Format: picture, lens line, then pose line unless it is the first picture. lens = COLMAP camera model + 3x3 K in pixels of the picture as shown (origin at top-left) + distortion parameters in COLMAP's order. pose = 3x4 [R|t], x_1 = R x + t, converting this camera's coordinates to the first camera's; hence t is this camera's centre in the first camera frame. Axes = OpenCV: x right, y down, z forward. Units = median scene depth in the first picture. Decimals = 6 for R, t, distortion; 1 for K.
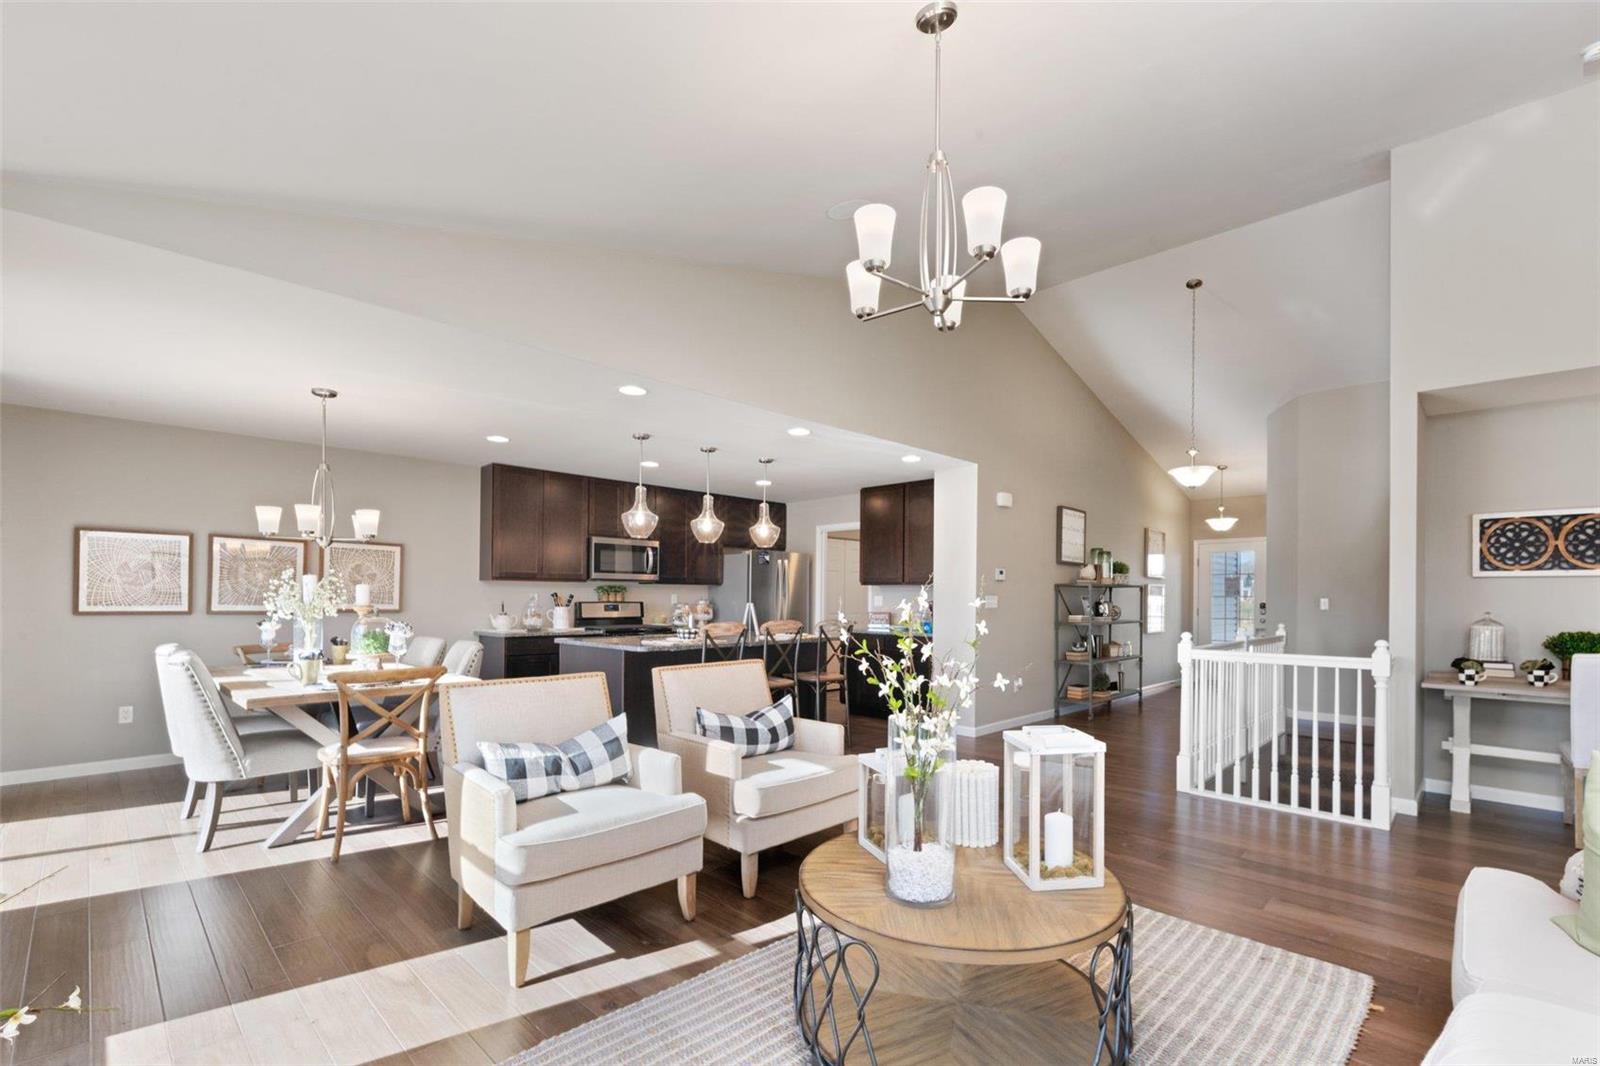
lens RADIAL K [[700.3, 0, 835.3], [0, 700.3, 591.2], [0, 0, 1]] dist [0.000821, 0.000031]
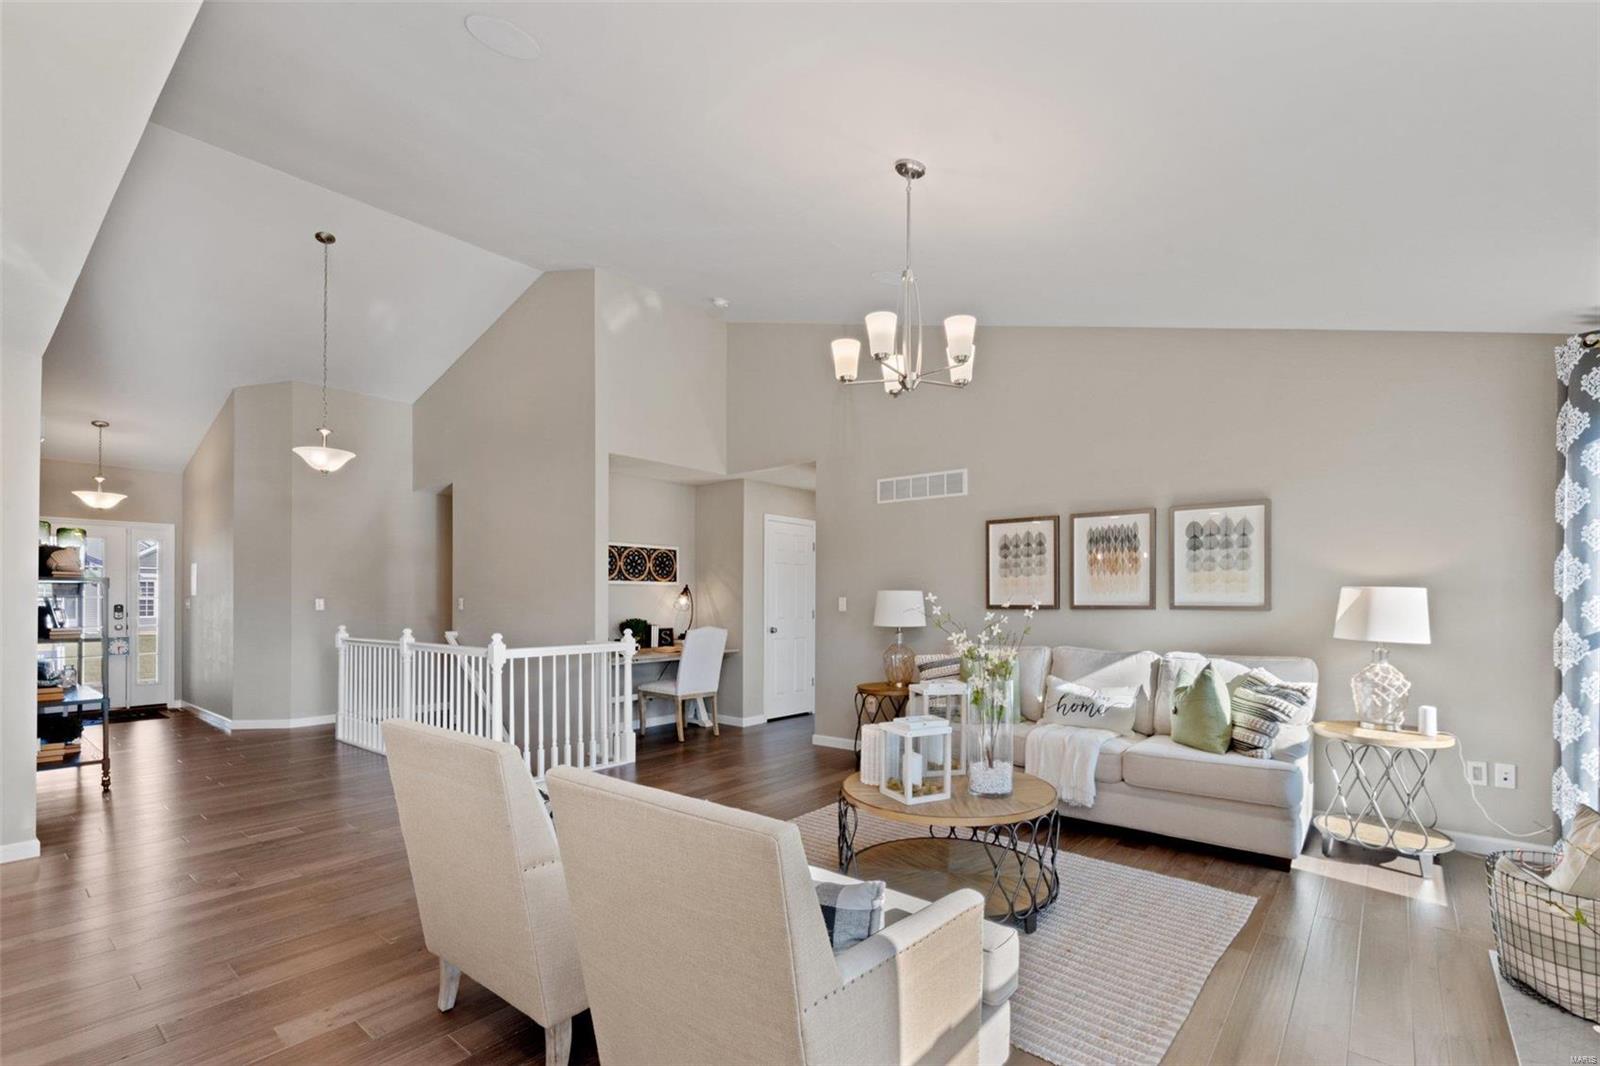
lens RADIAL K [[712.6, 0, 841.2], [0, 712.6, 596.5], [0, 0, 1]] dist [0.000179, -0.000442]
pose [[-0.094030, -0.001751, 0.995568, -0.408548], [-0.008767, 0.999961, 0.000931, 0.000125], [-0.995531, -0.008641, -0.094042, 0.419529]]
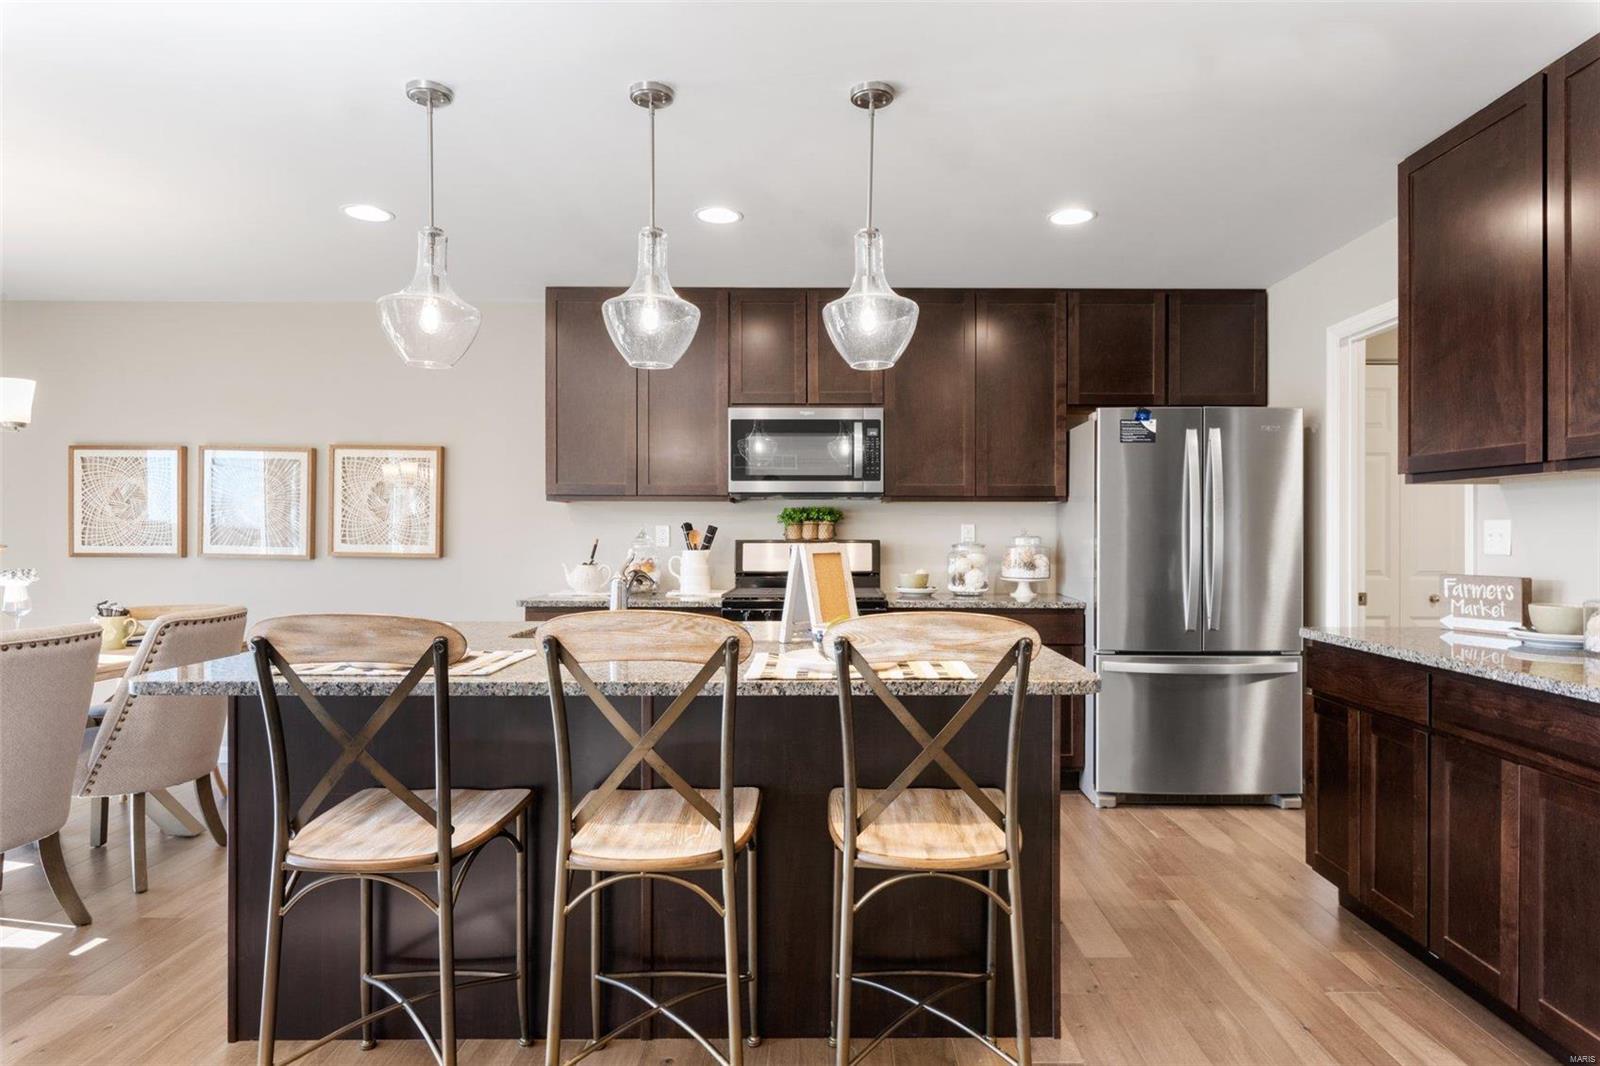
lens RADIAL K [[898.0, 0, 836.2], [0, 898.0, 535.4], [0, 0, 1]] dist [0.000553, -0.000324]
pose [[0.692700, -0.005146, -0.721208, 0.174602], [0.011015, 0.999933, 0.003445, 0.011163], [0.721142, -0.010331, 0.692710, 0.676638]]
